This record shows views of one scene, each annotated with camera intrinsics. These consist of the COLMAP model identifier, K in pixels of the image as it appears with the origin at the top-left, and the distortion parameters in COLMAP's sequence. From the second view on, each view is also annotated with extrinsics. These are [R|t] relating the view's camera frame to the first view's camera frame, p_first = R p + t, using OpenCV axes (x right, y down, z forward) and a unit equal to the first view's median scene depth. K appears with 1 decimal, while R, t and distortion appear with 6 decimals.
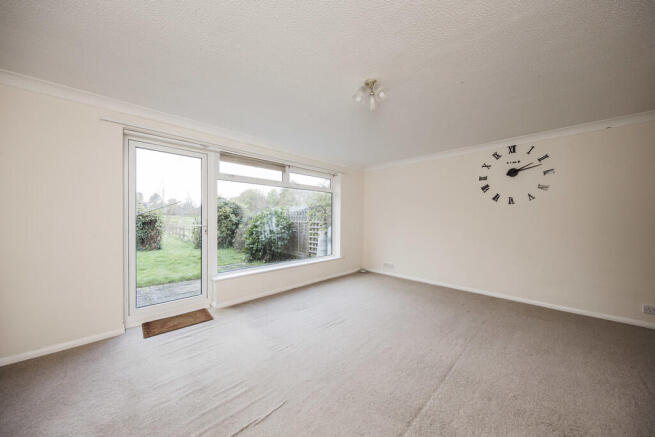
lens RADIAL K [[223.0, 0, 327.2], [0, 223.0, 219.9], [0, 0, 1]] dist [0.001069, 0.000048]
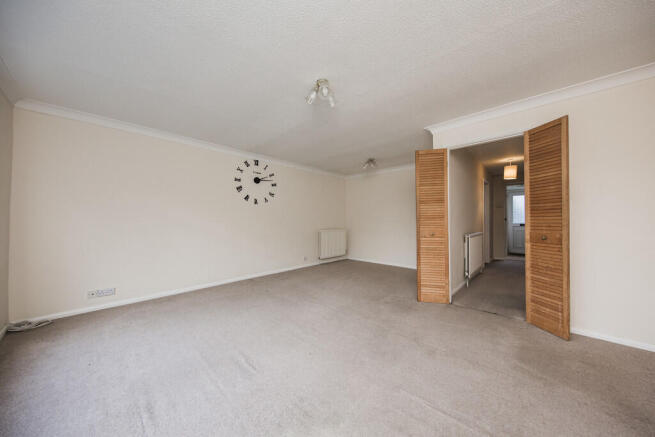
lens RADIAL K [[223.0, 0, 327.6], [0, 223.0, 218.1], [0, 0, 1]] dist [0.001069, 0.000048]
pose [[-0.069950, 0.001633, 0.997549, -0.512689], [-0.000572, 0.999998, -0.001677, 0.014641], [-0.997550, -0.000687, -0.069949, 0.658741]]
